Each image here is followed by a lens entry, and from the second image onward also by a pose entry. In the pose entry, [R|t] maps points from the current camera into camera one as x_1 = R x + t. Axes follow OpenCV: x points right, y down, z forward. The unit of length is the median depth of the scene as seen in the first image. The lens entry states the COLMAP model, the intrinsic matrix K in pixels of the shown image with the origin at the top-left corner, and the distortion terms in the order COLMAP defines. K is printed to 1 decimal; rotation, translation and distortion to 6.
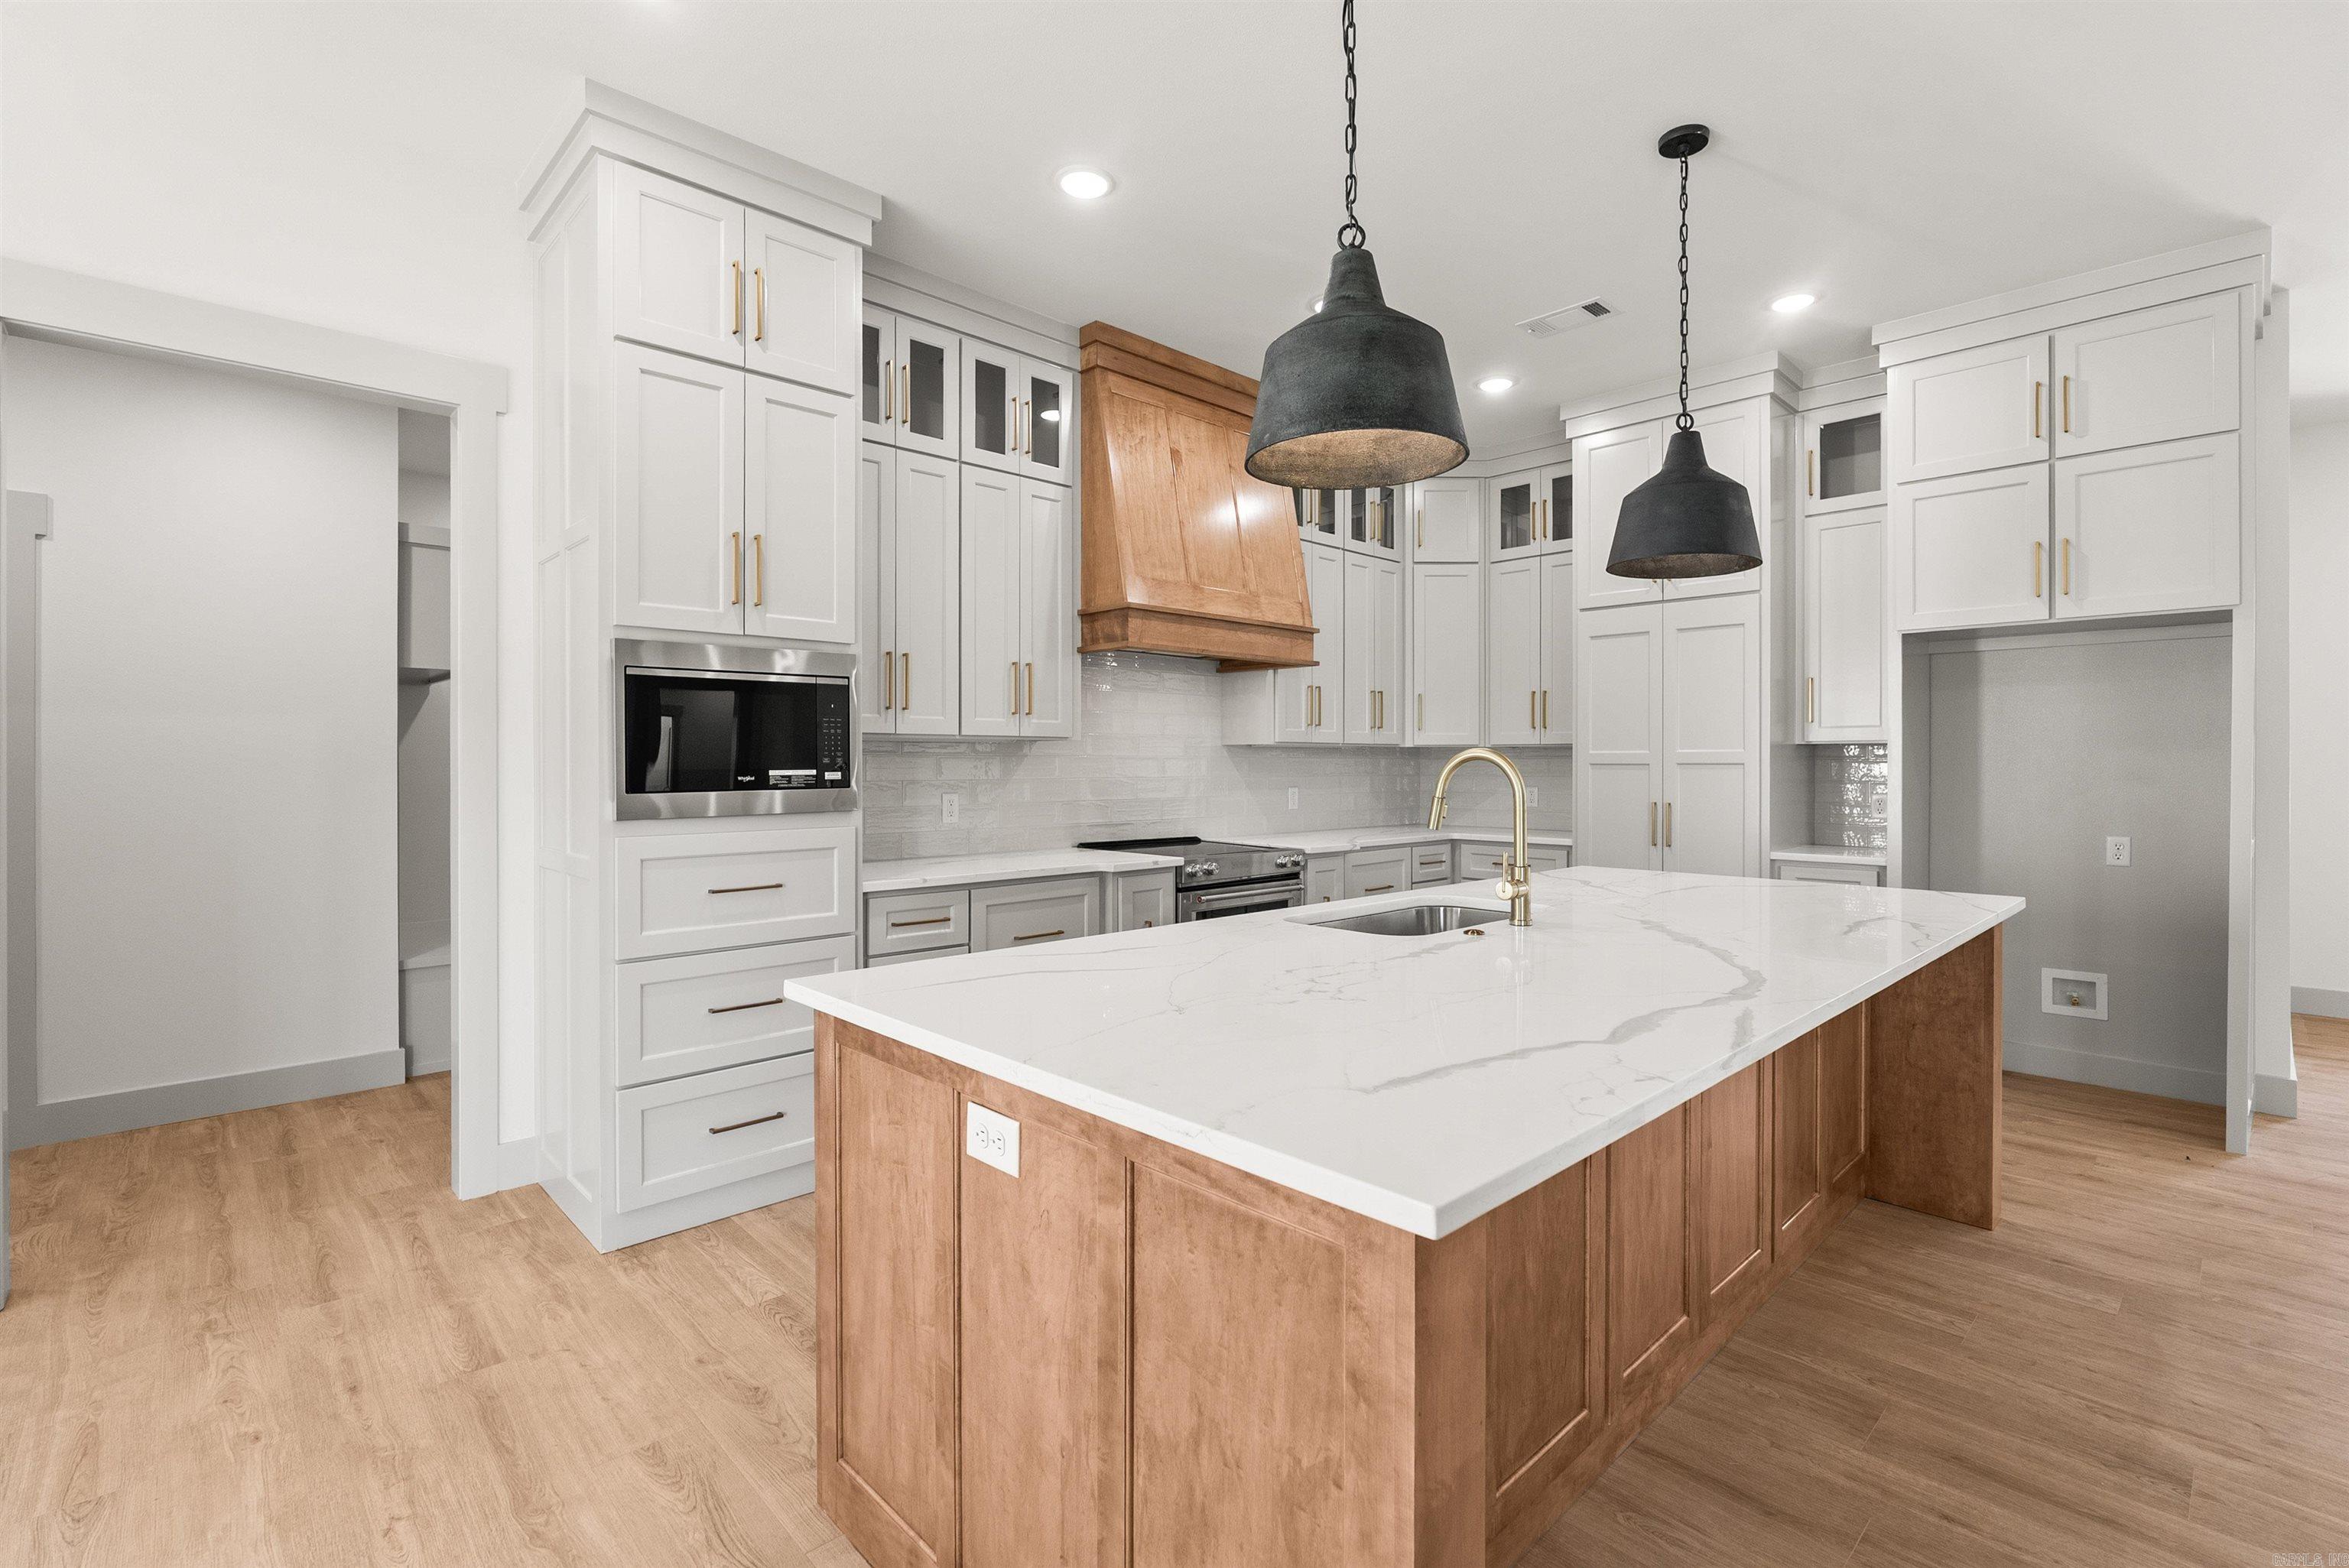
lens RADIAL K [[1061.6, 0, 1161.0], [0, 1061.6, 761.5], [0, 0, 1]] dist [-0.005807, 0.000383]
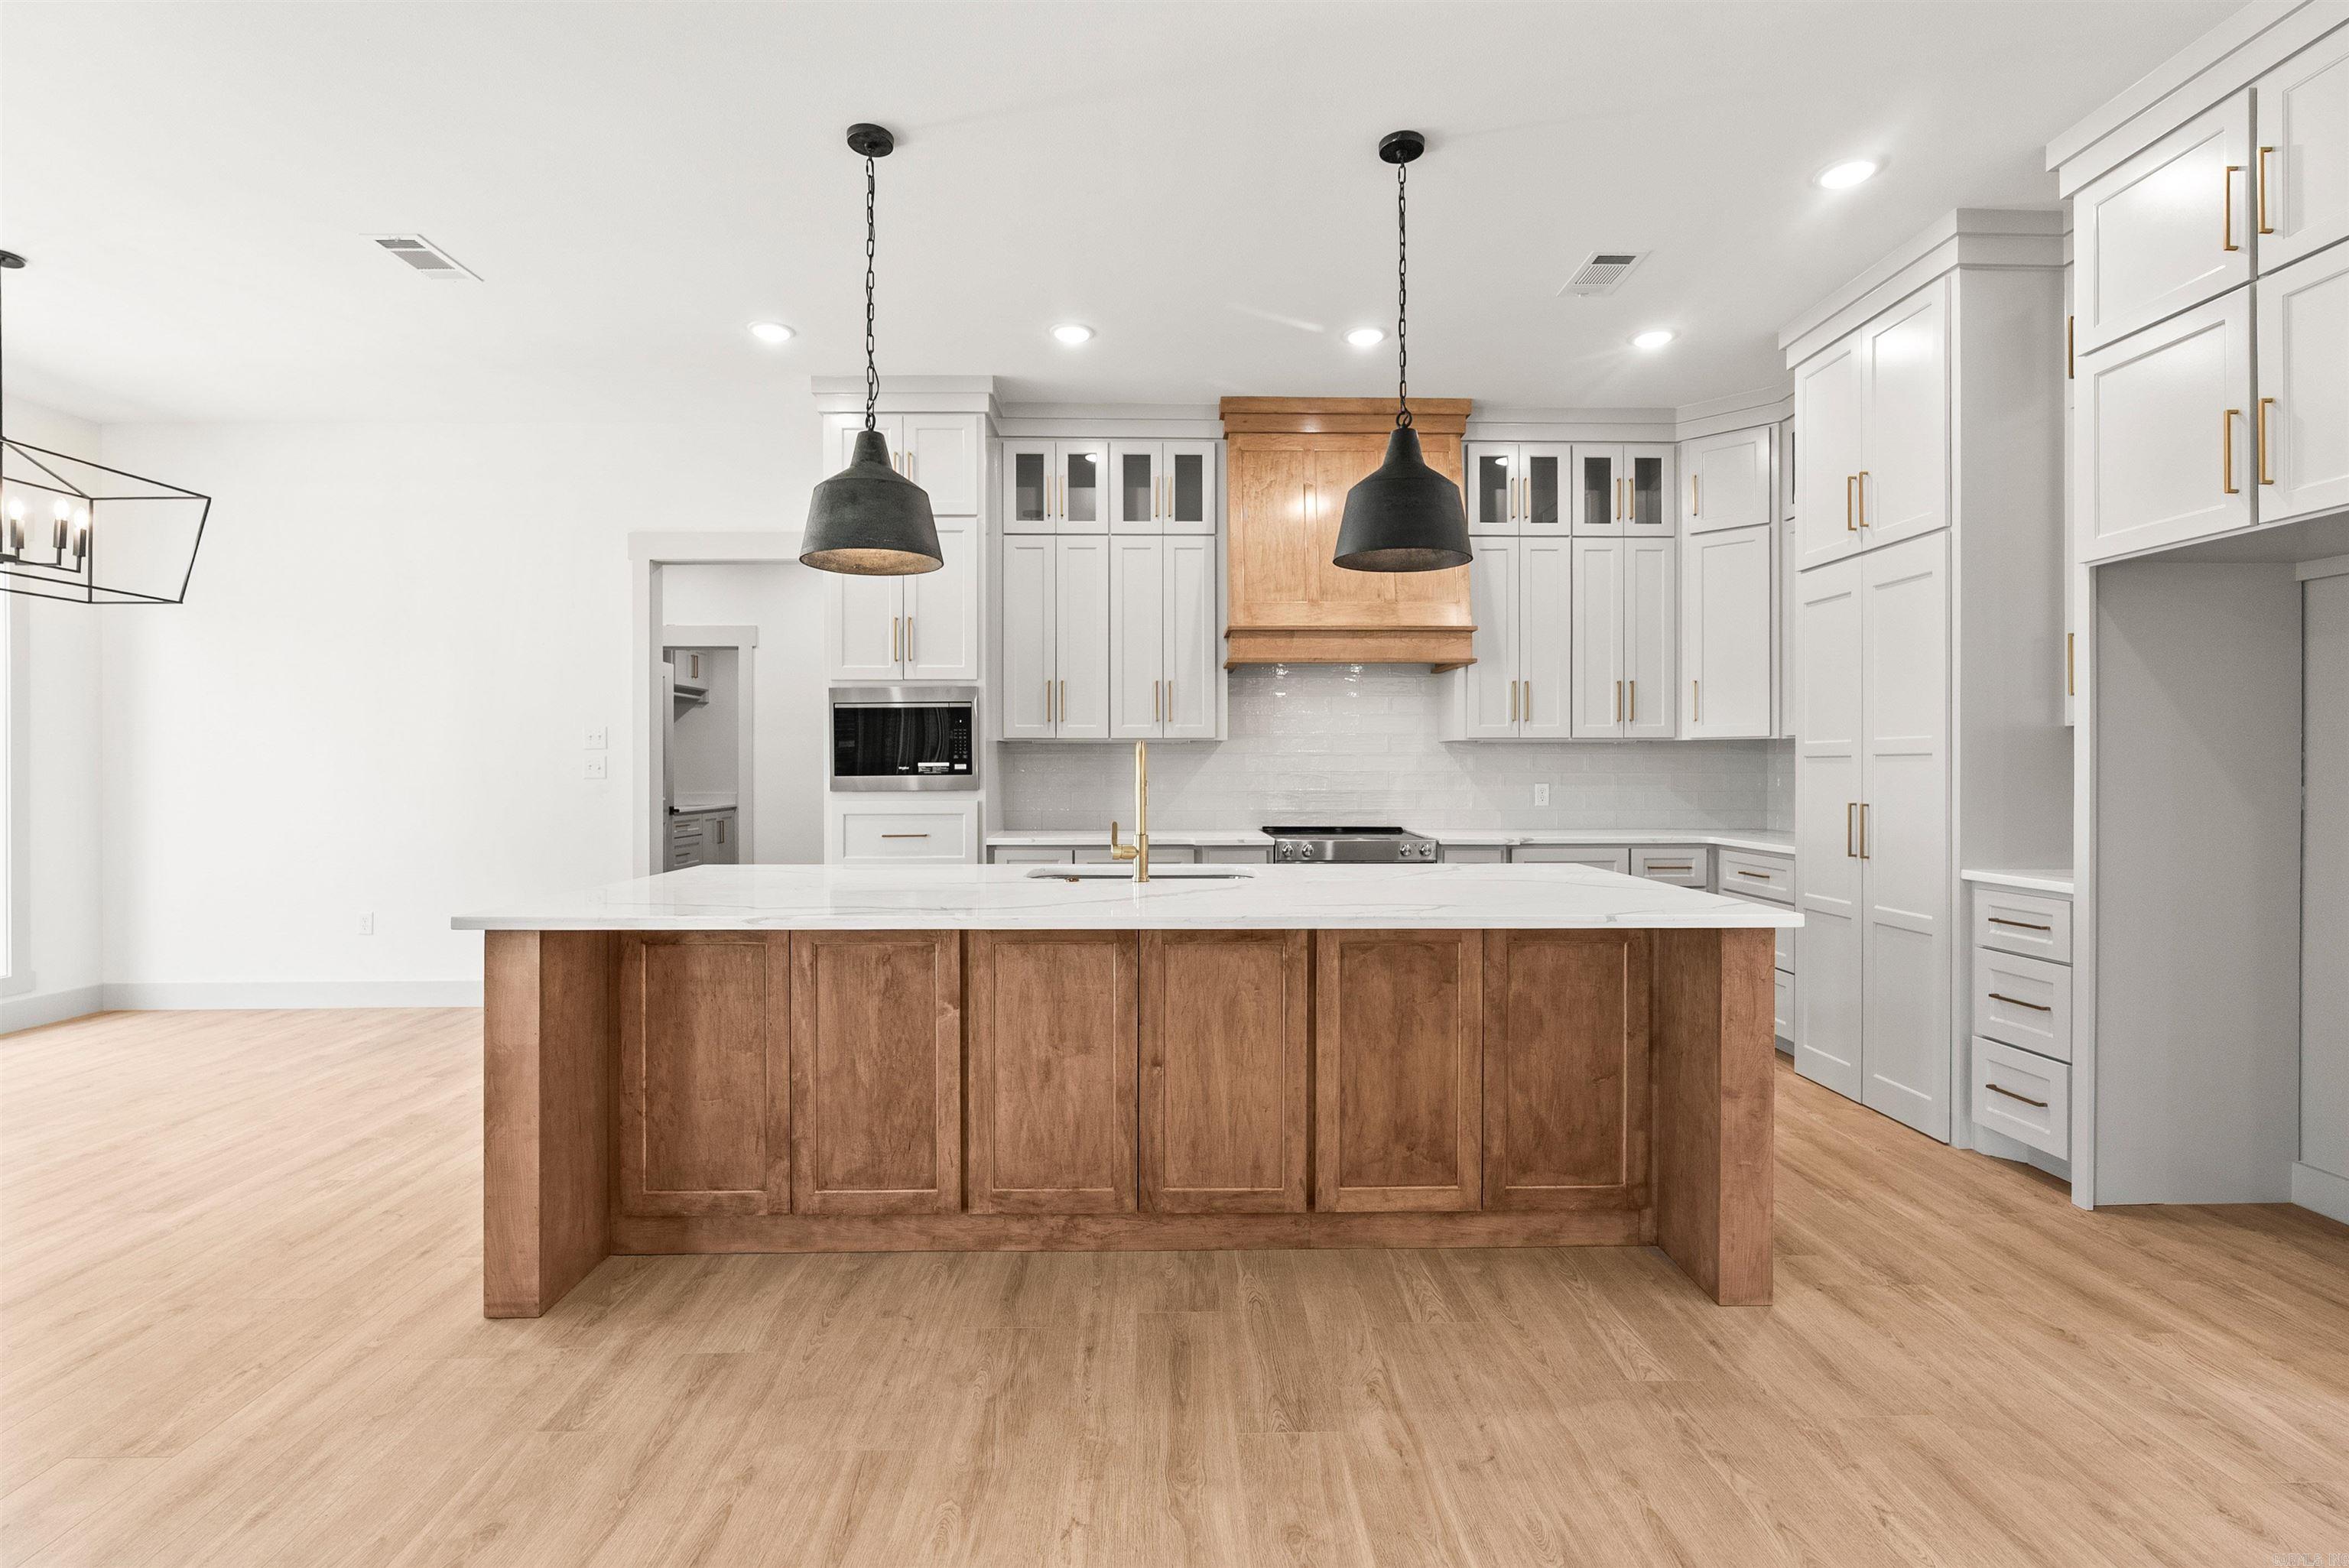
lens RADIAL K [[1061.6, 0, 1180.1], [0, 1061.6, 774.7], [0, 0, 1]] dist [-0.005807, 0.000383]
pose [[0.732538, 0.003488, -0.680718, 0.865533], [0.002592, 0.999965, 0.007914, 0.012251], [0.680722, -0.007562, 0.732503, 0.080244]]
